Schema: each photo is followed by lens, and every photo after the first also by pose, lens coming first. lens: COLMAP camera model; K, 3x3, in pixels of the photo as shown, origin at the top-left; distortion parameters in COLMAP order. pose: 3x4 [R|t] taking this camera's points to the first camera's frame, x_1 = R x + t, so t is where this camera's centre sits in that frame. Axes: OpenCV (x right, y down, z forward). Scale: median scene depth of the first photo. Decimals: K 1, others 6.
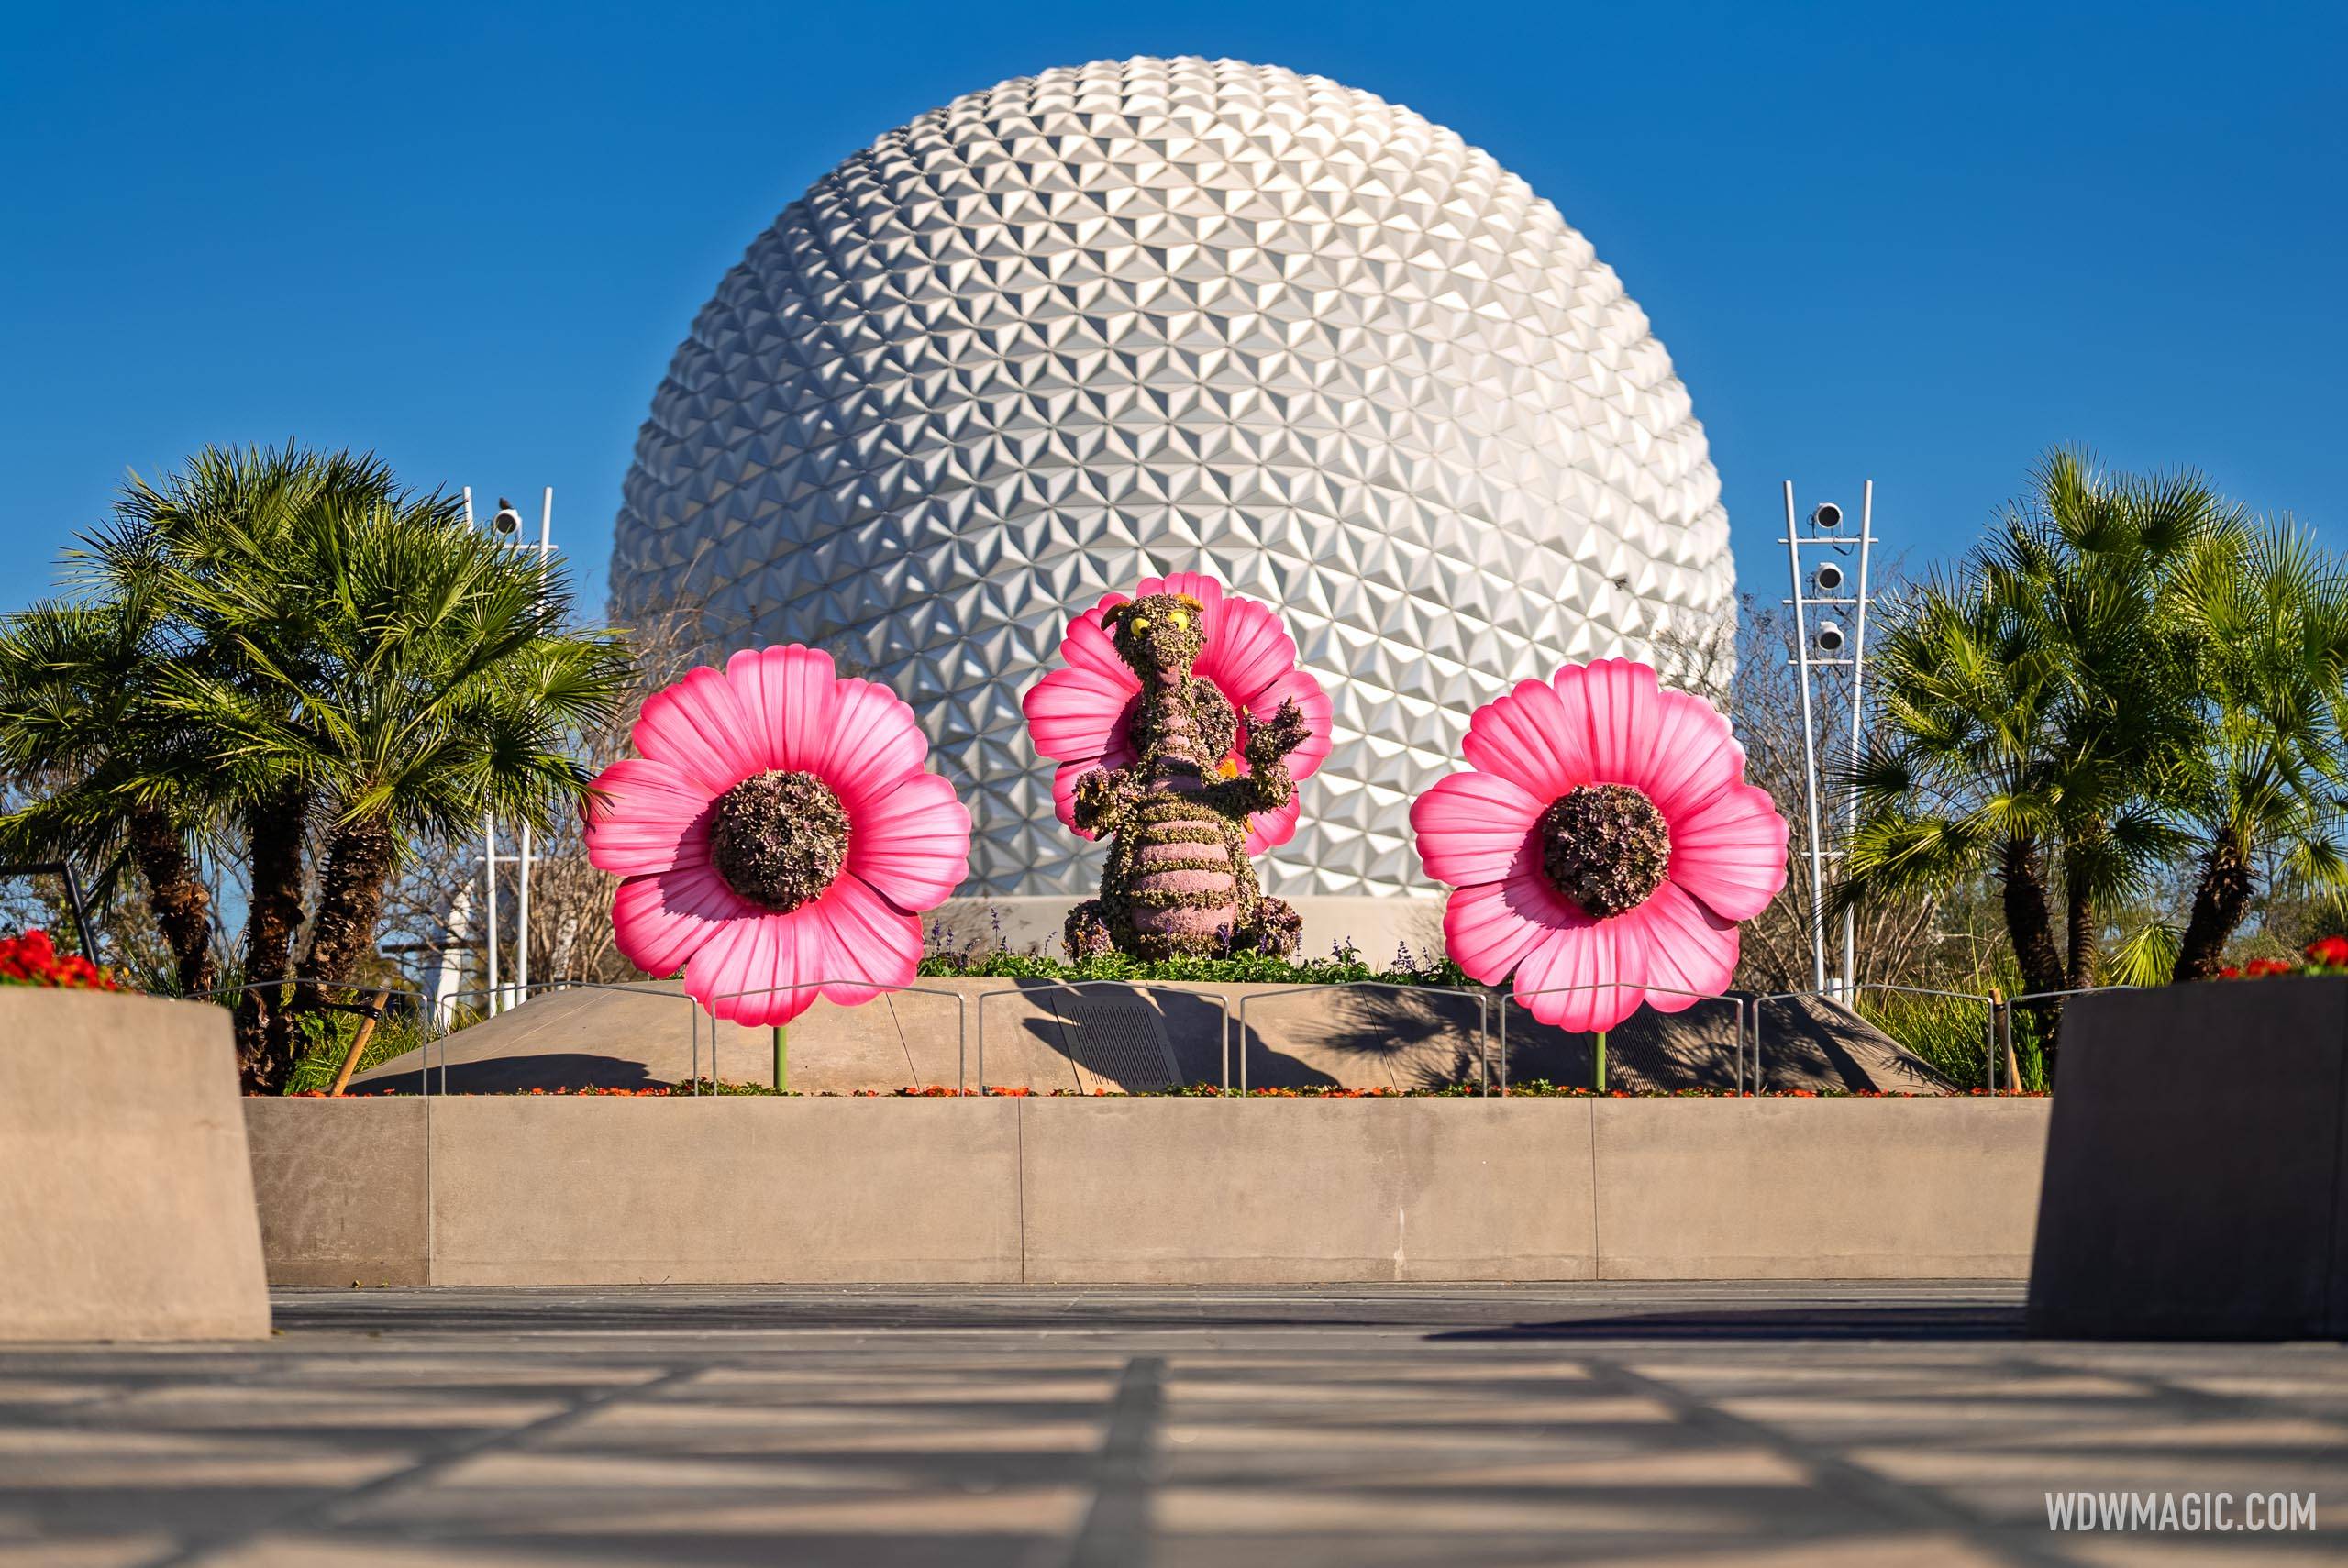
lens RADIAL K [[5629.6, 0, 1174.0], [0, 5629.6, 784.0], [0, 0, 1]] dist [-0.130042, 1.285209]
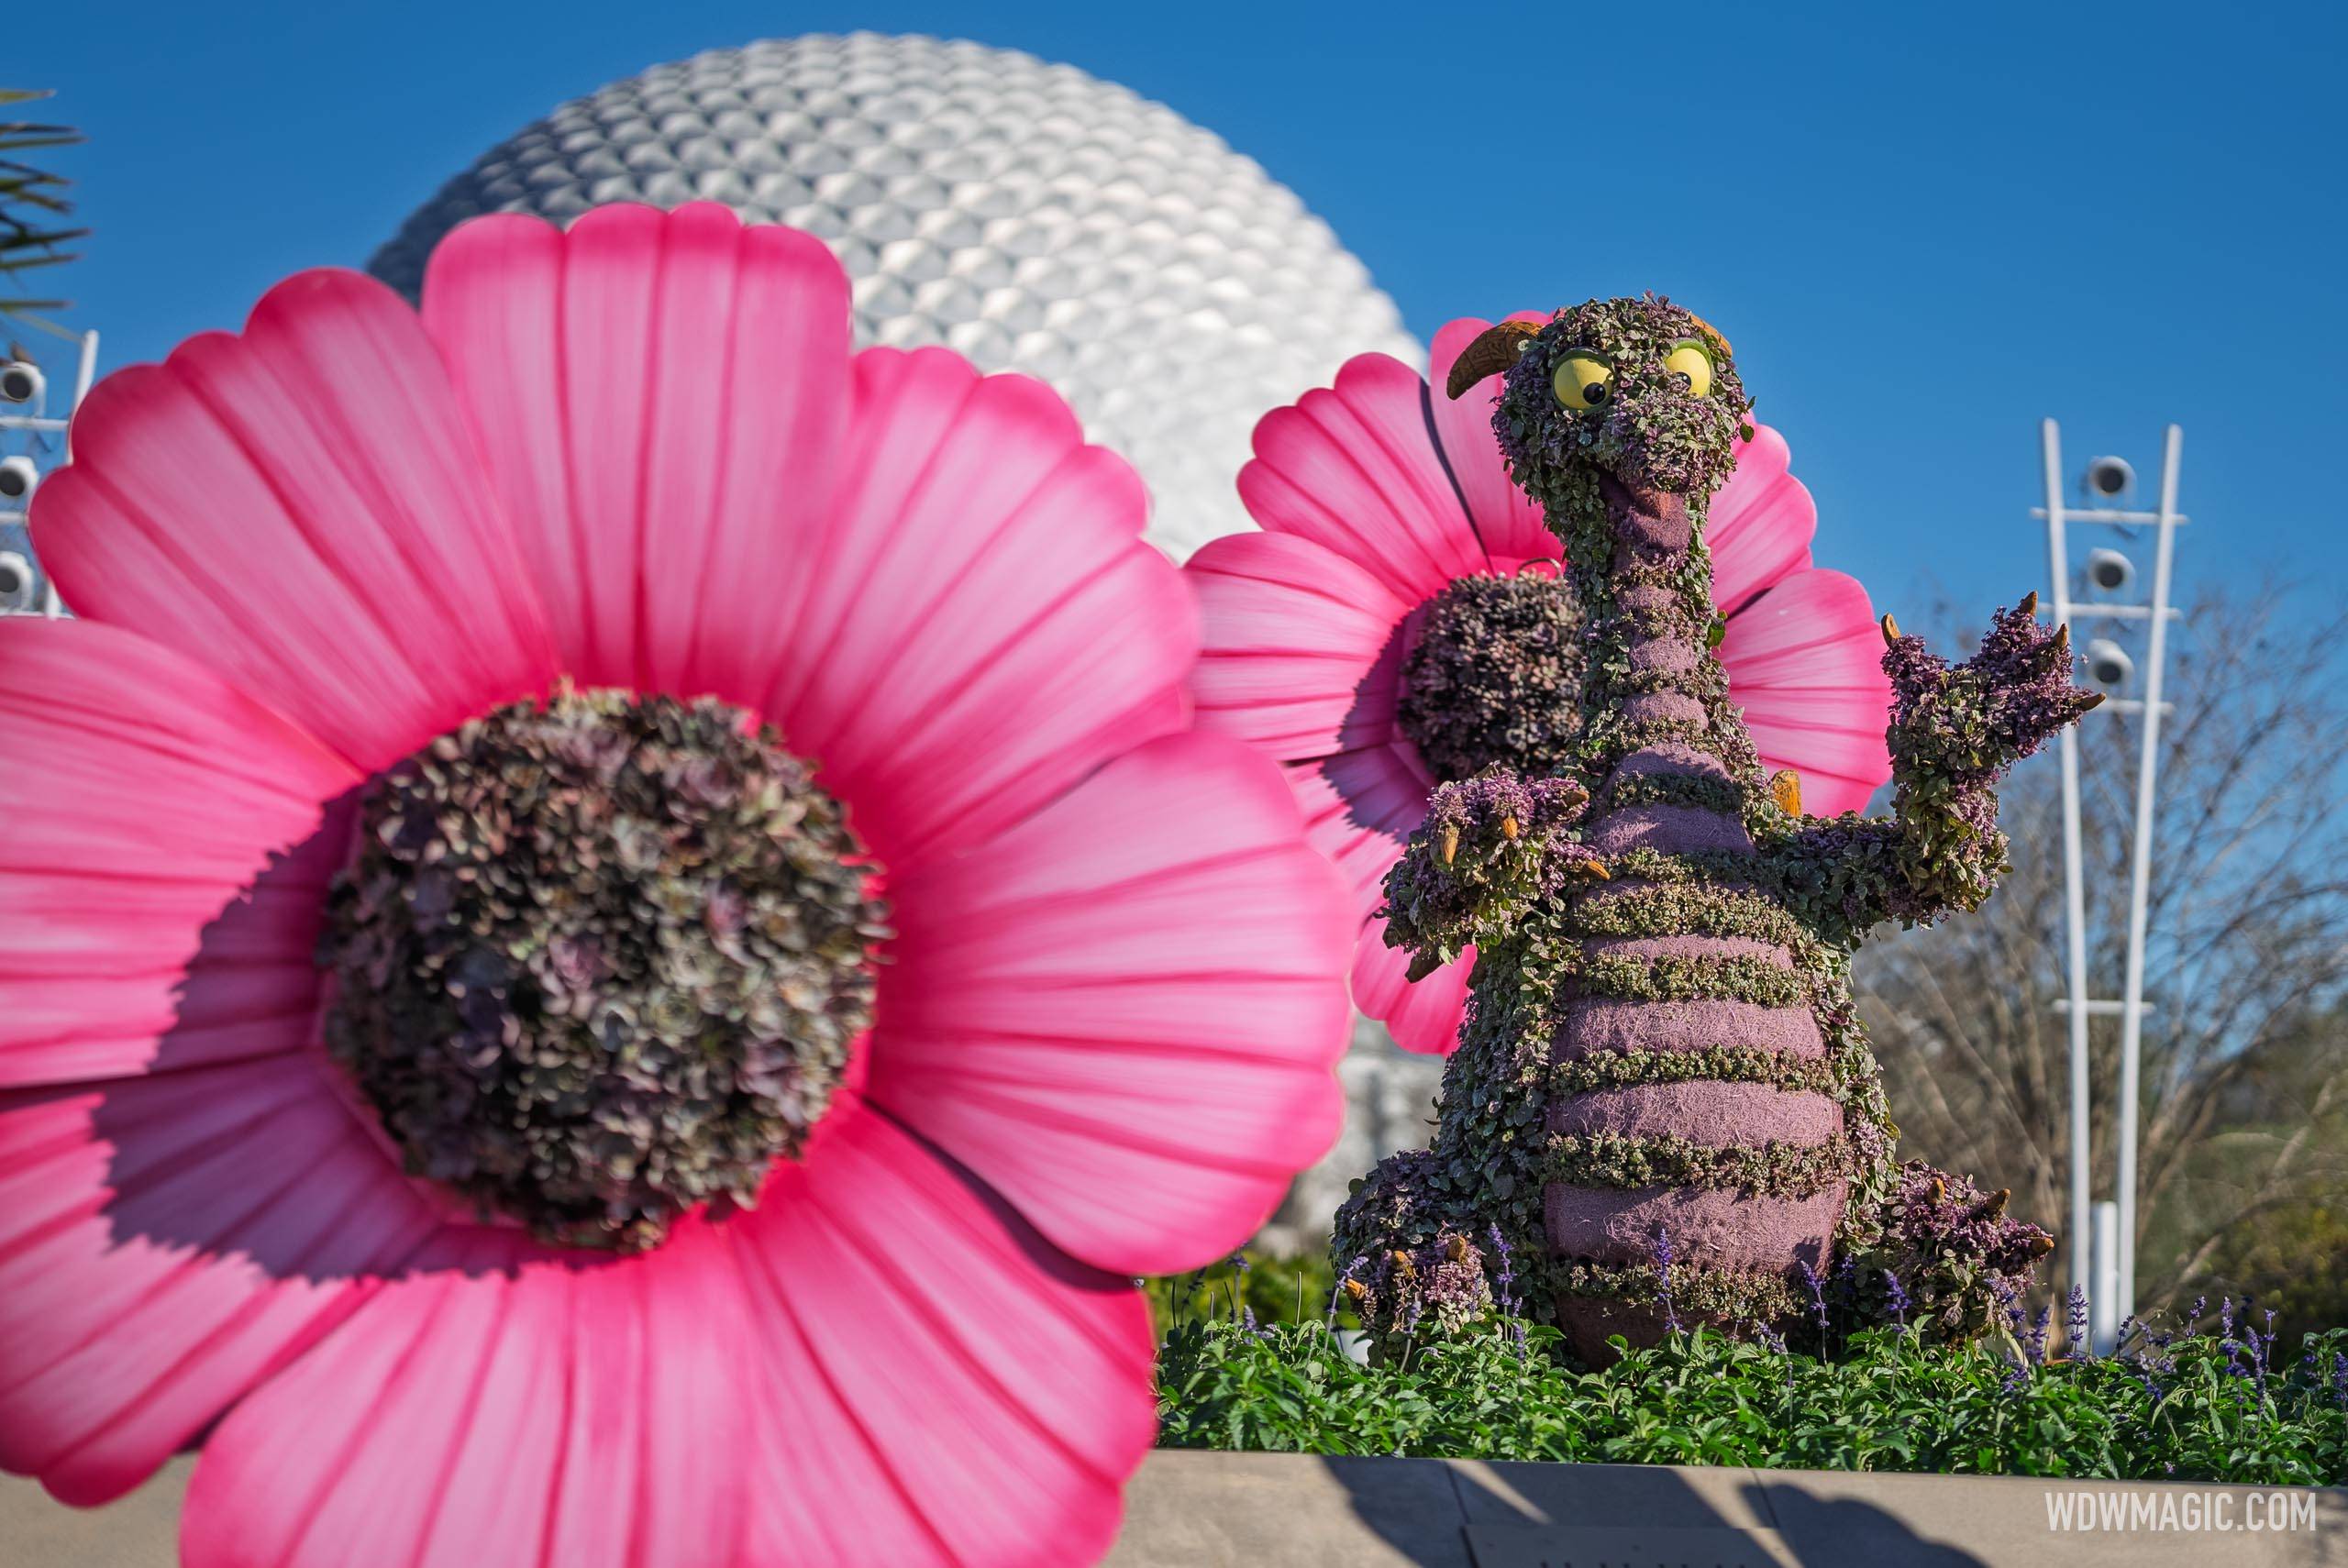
lens RADIAL K [[4643.3, 0, 1173.8], [0, 4643.3, 579.9], [0, 0, 1]] dist [0.006441, 0.057794]
pose [[0.994123, 0.051276, 0.095345, -0.059438], [-0.045225, 0.996887, -0.064583, 0.004557], [-0.098360, 0.059892, 0.993347, 0.719675]]
